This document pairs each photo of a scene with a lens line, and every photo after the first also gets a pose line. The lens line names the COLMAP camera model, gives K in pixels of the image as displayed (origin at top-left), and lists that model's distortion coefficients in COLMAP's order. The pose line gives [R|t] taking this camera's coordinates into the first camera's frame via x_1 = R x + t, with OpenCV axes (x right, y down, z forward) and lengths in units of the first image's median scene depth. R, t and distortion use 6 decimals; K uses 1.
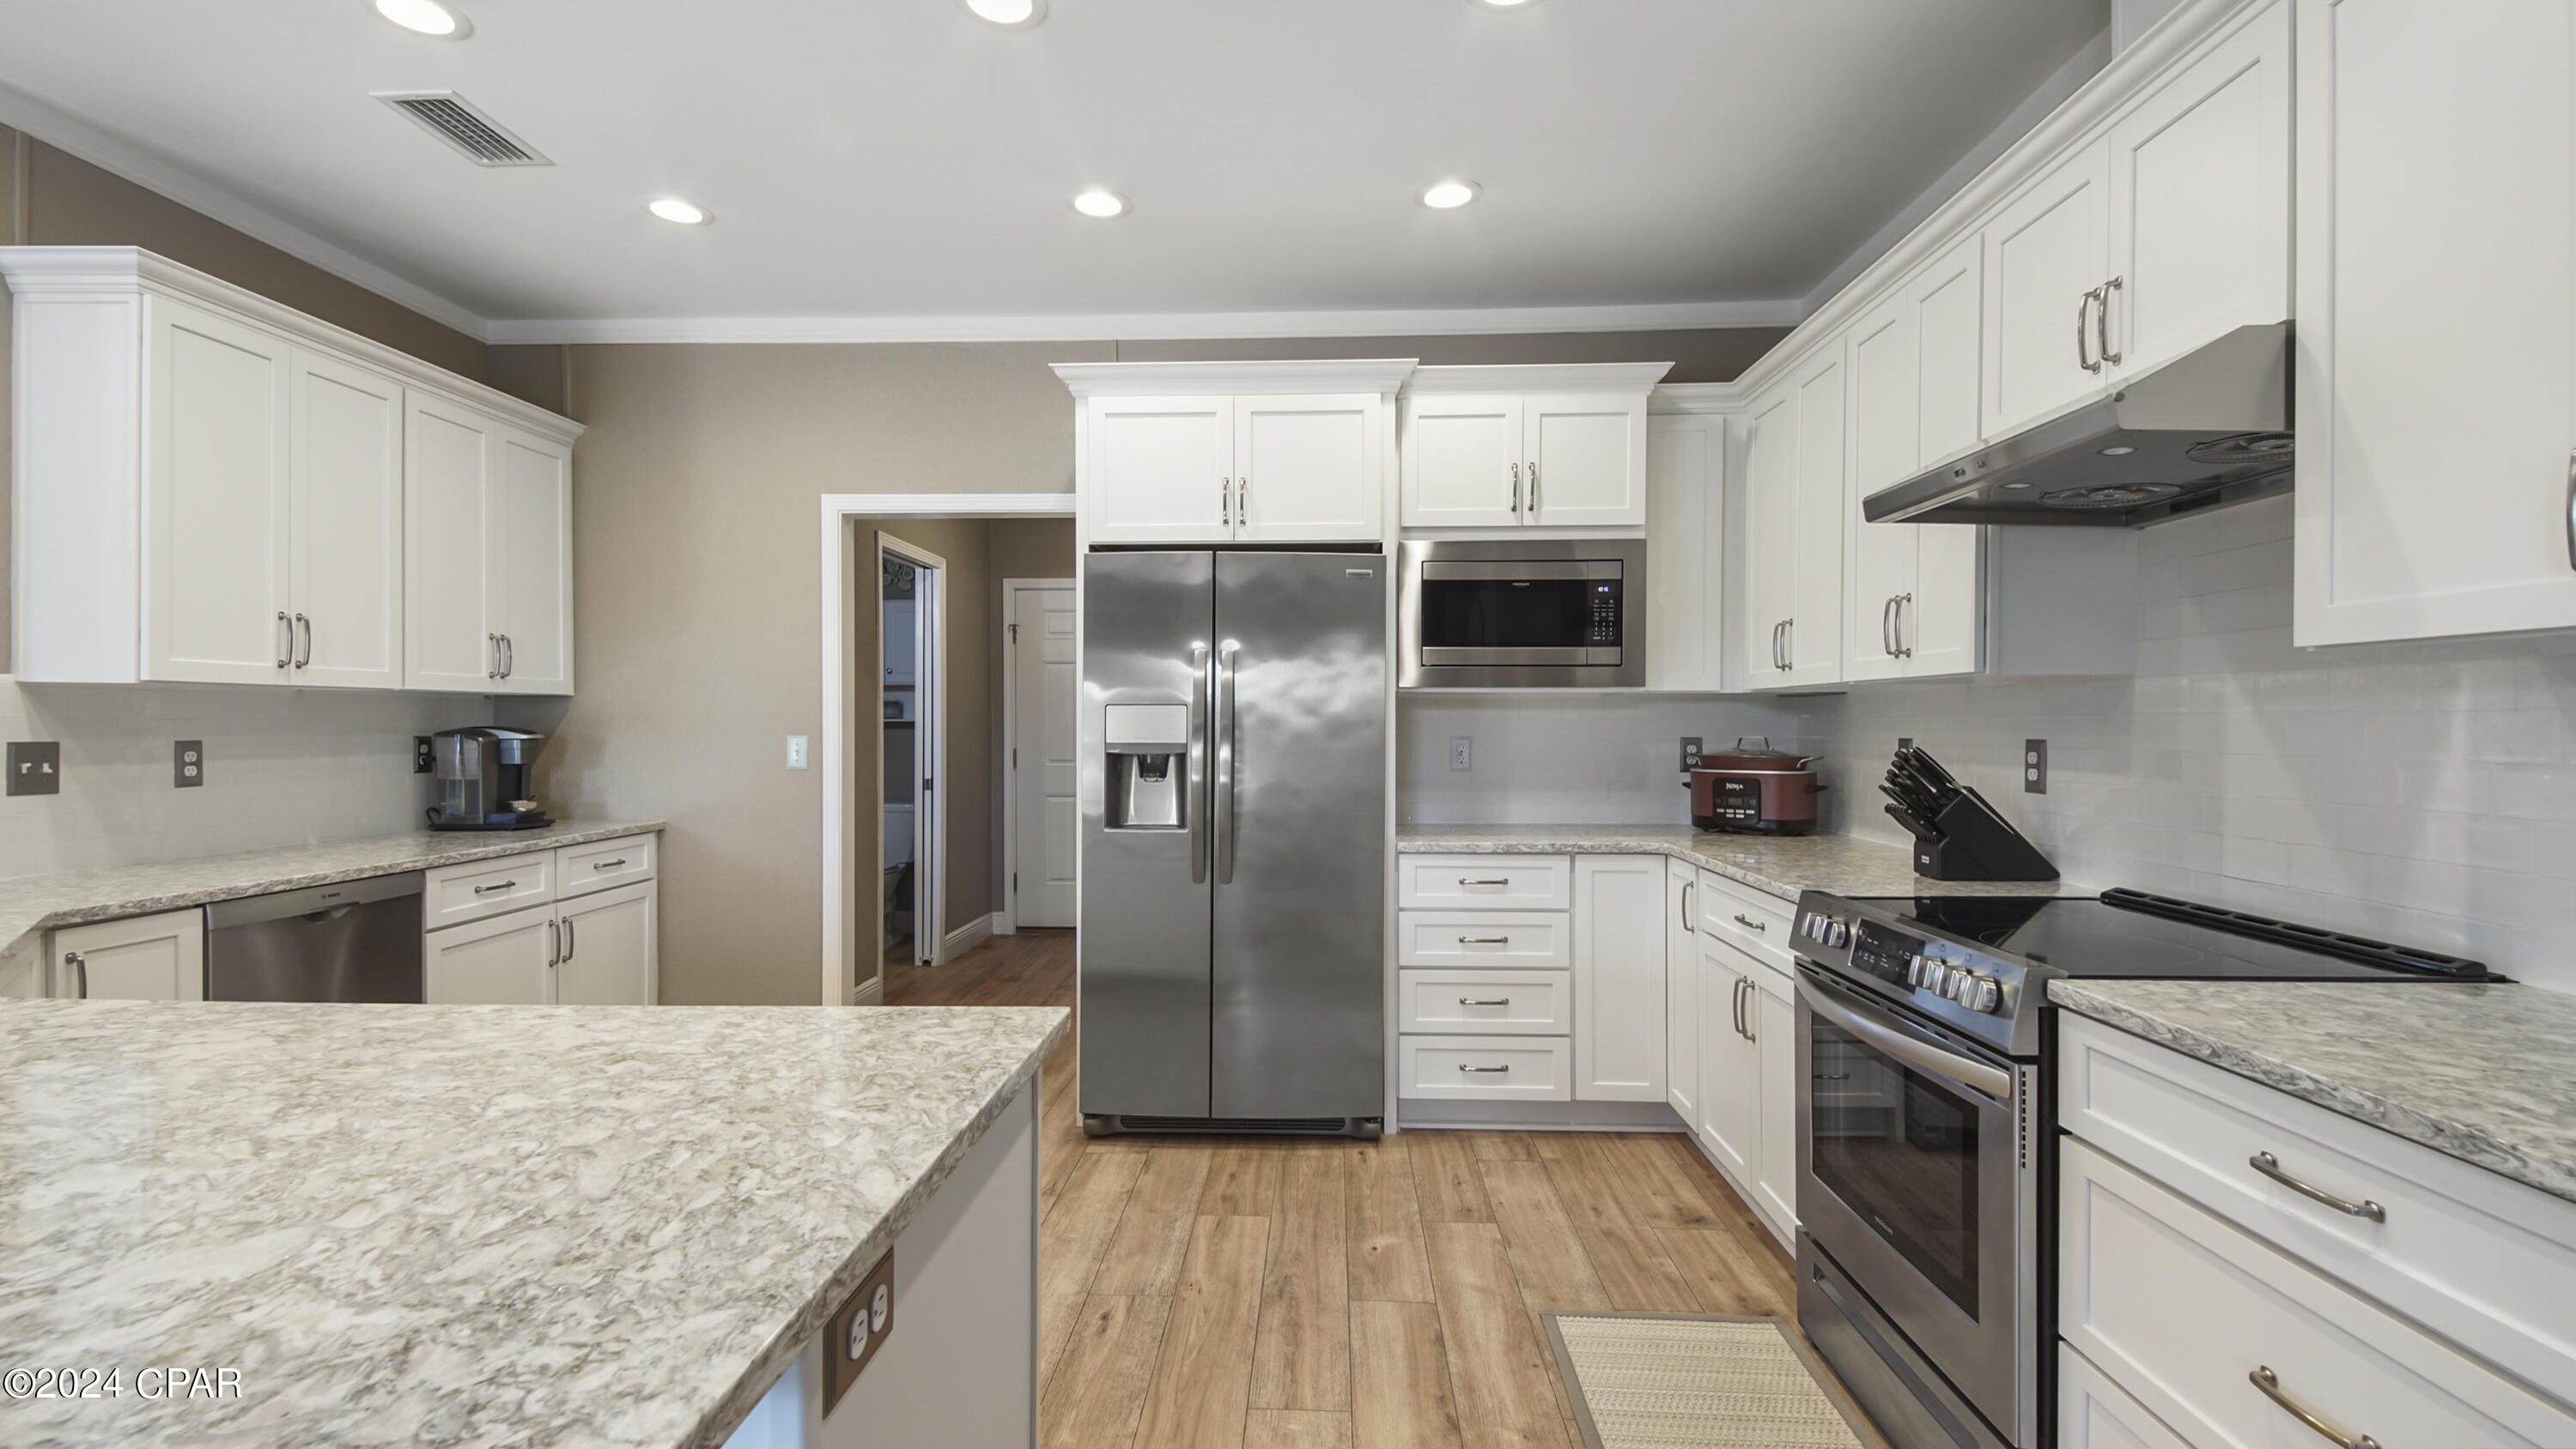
lens RADIAL K [[1141.2, 0, 1276.7], [0, 1141.2, 733.4], [0, 0, 1]] dist [0.033940, -0.017552]
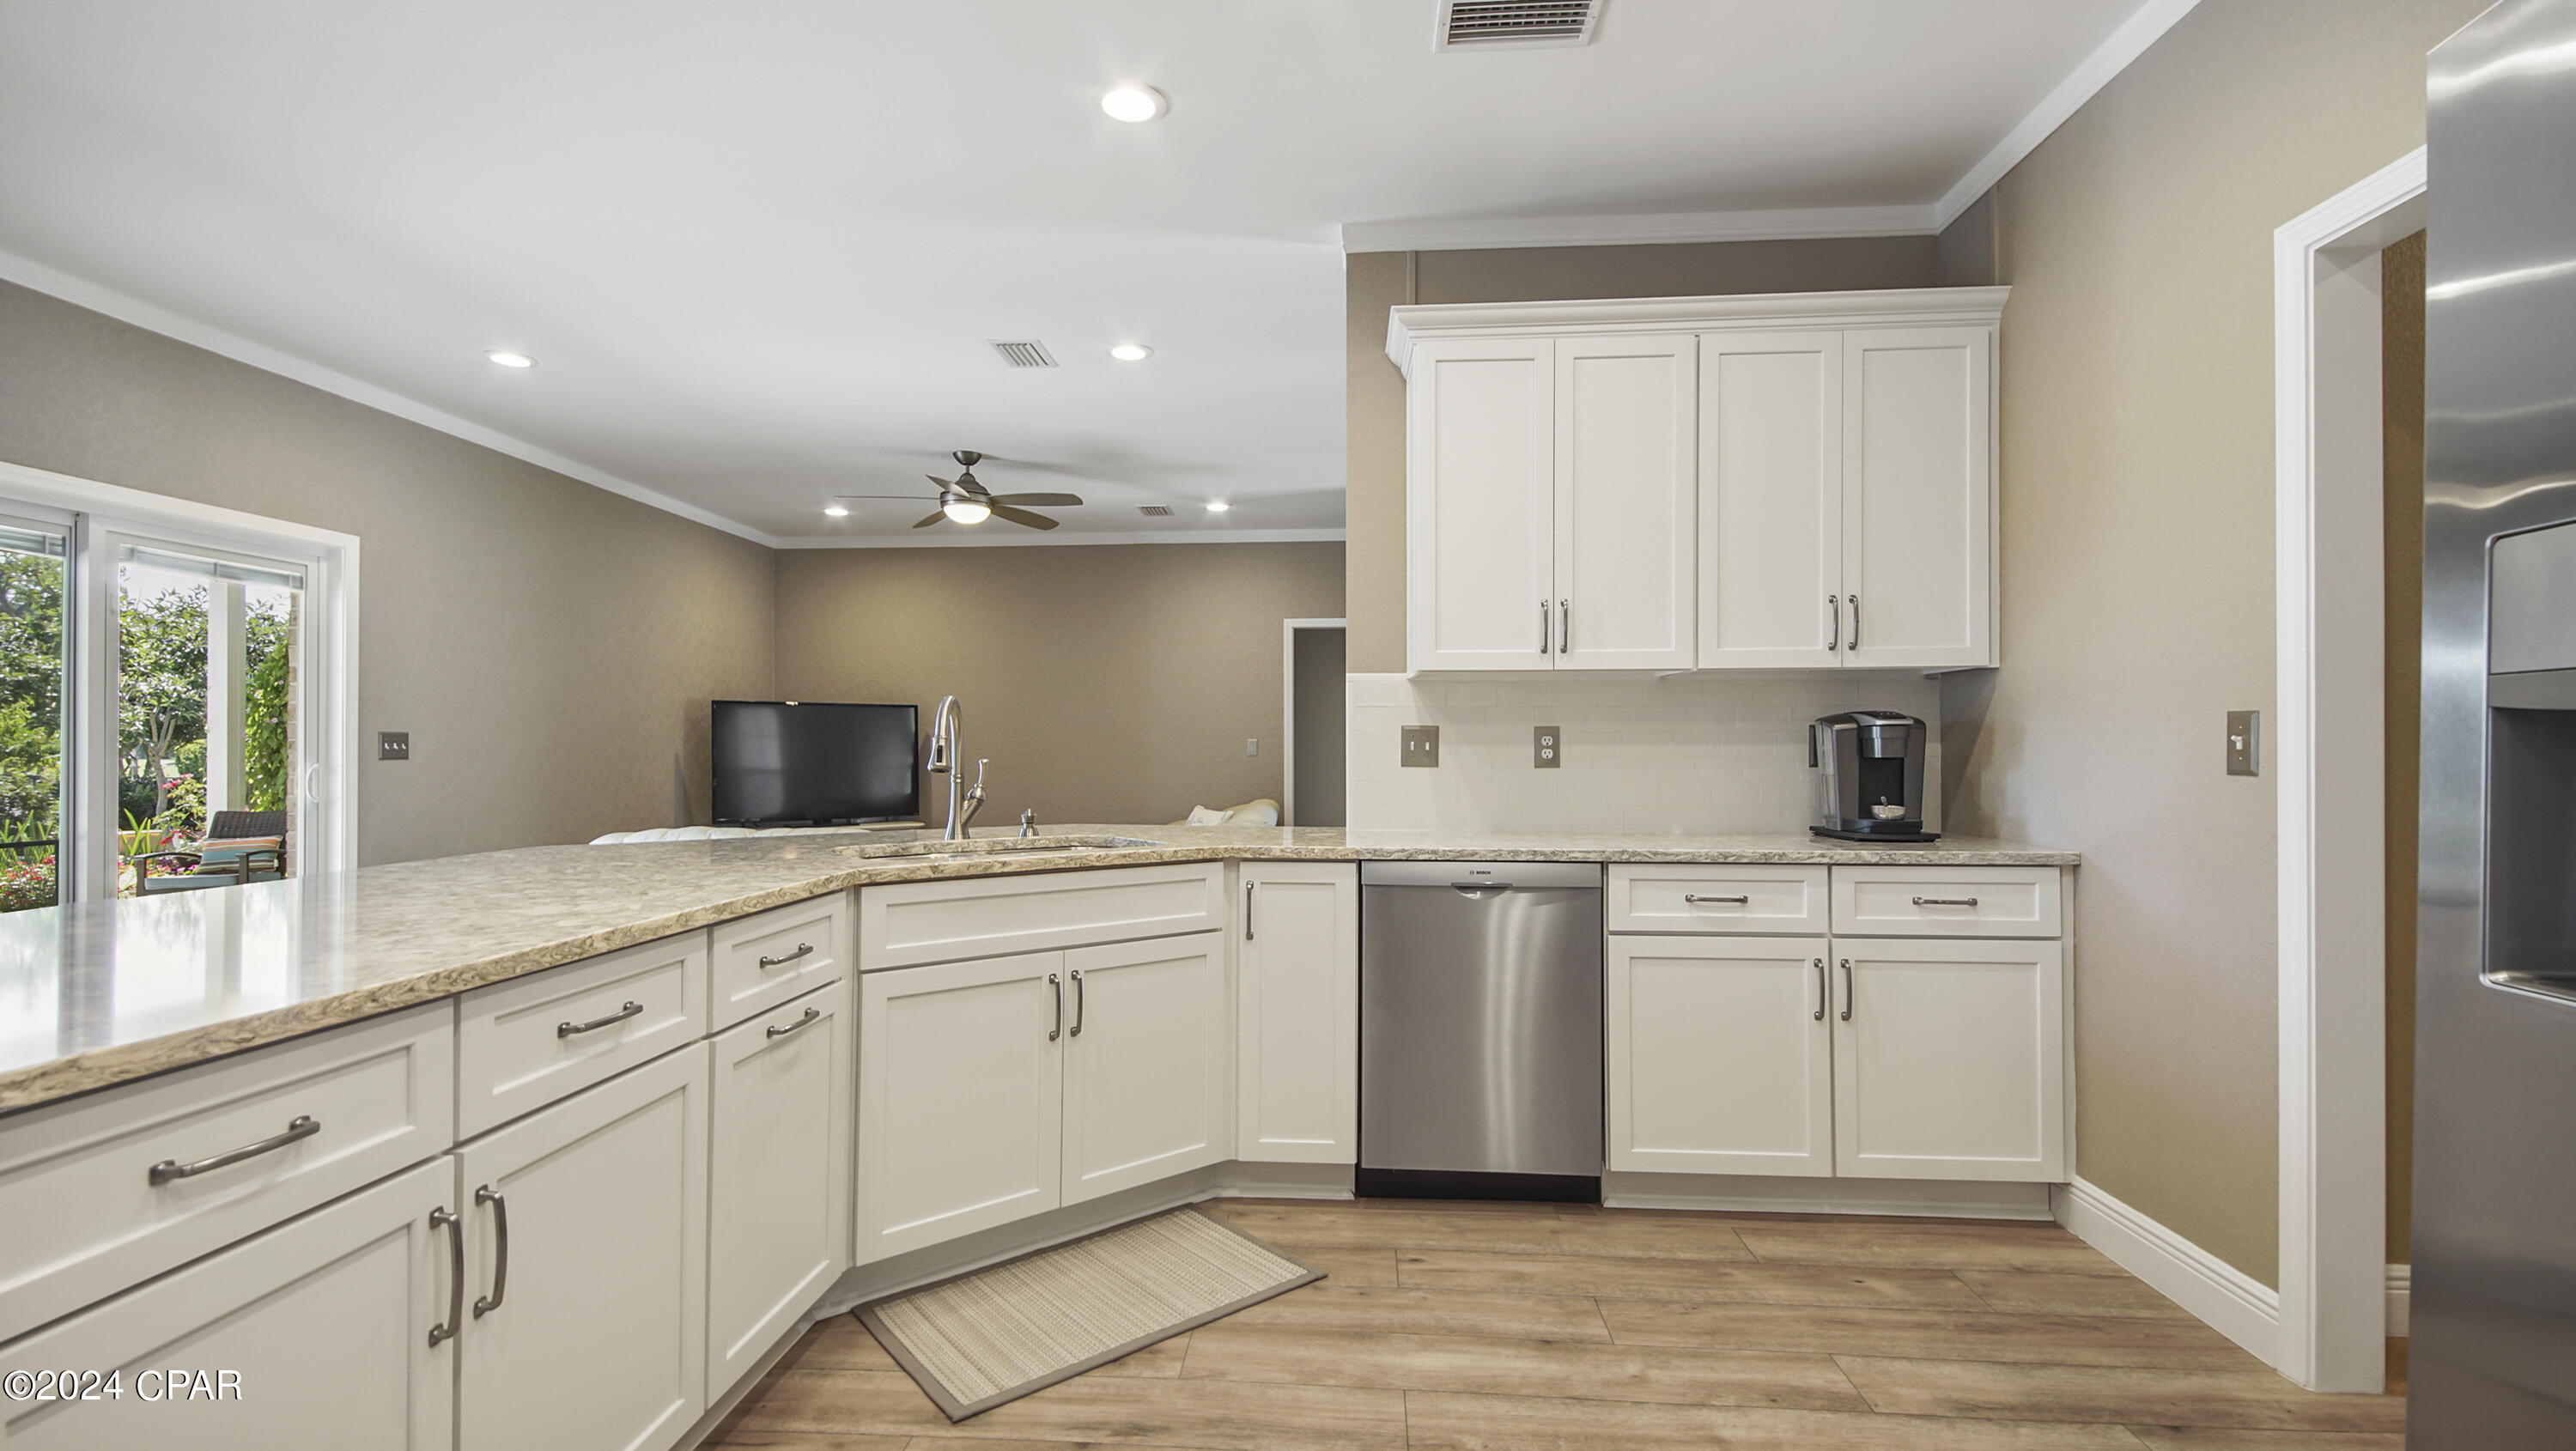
lens RADIAL K [[1141.3, 0, 1270.3], [0, 1141.3, 742.6], [0, 0, 1]] dist [0.033940, -0.017552]
pose [[-0.017542, -0.006763, -0.999823, 0.145078], [-0.008047, 0.999946, -0.006622, 0.028174], [0.999814, 0.007930, -0.017596, 0.679750]]
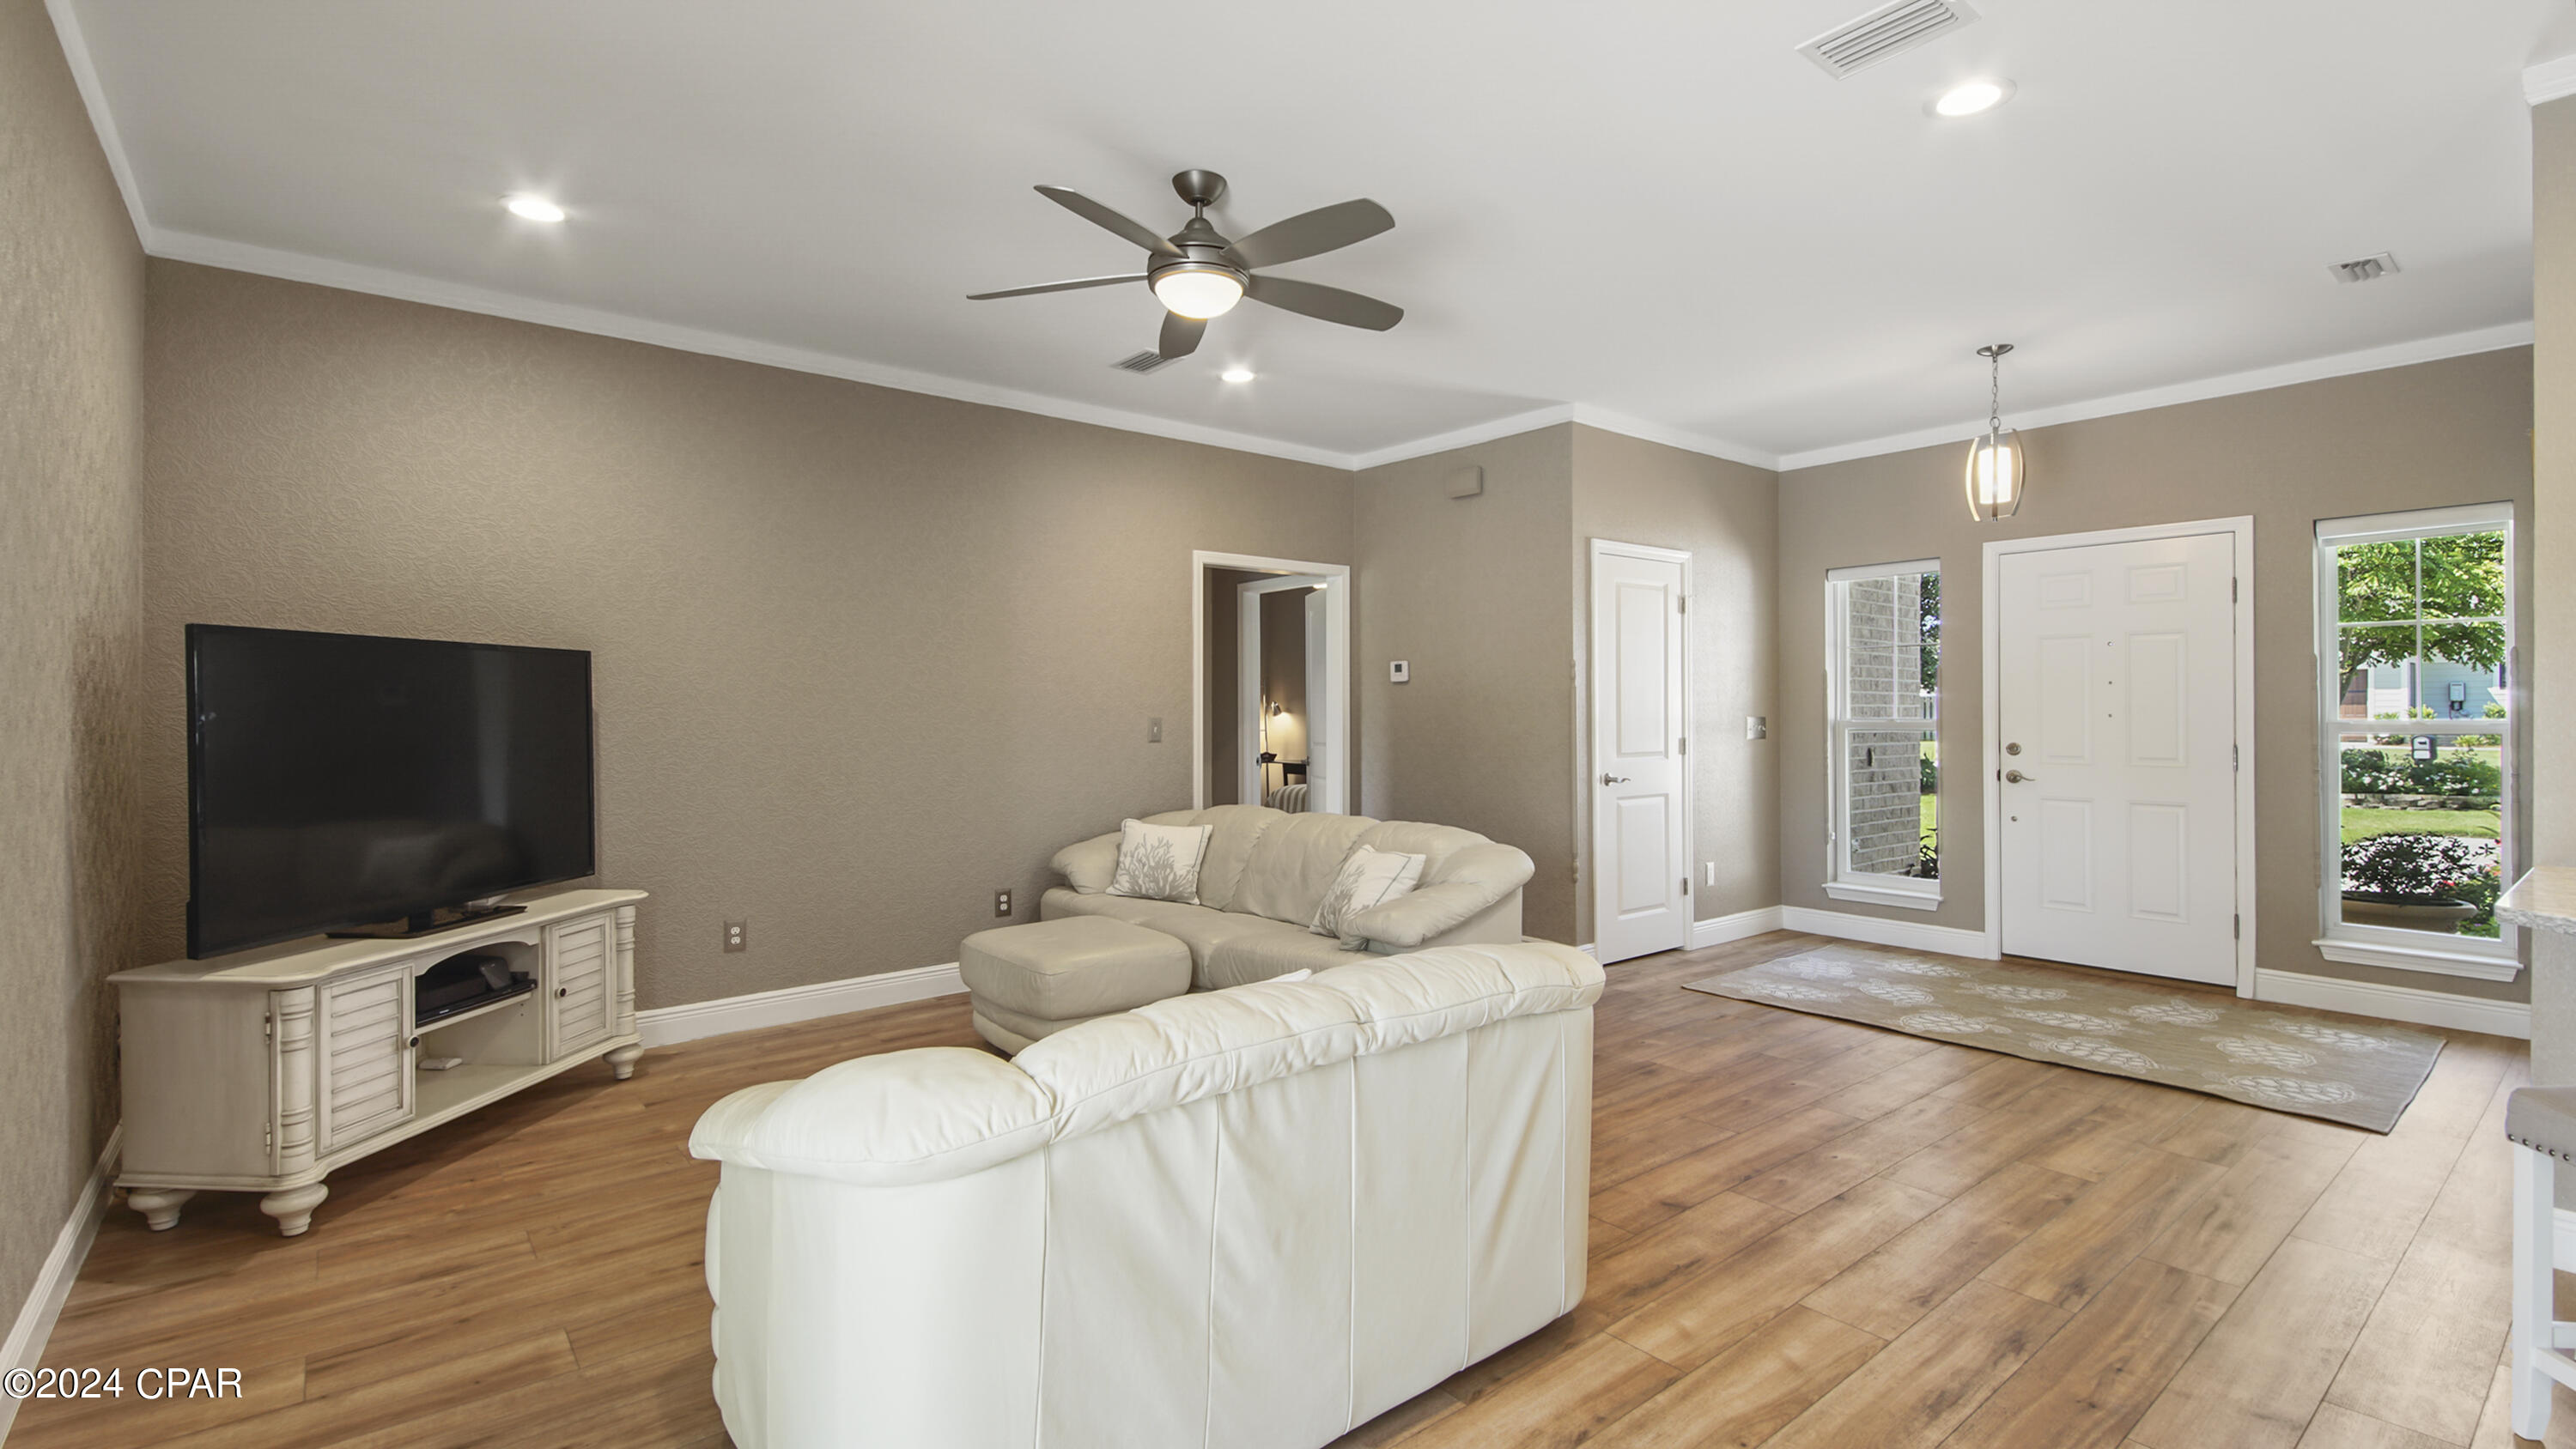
lens RADIAL K [[1141.2, 0, 1283.9], [0, 1141.2, 700.6], [0, 0, 1]] dist [0.033940, -0.017552]
pose [[0.673762, -0.007331, -0.738912, -0.892549], [-0.006471, 0.999854, -0.015820, 0.006005], [0.738920, 0.015441, 0.673616, -0.387848]]
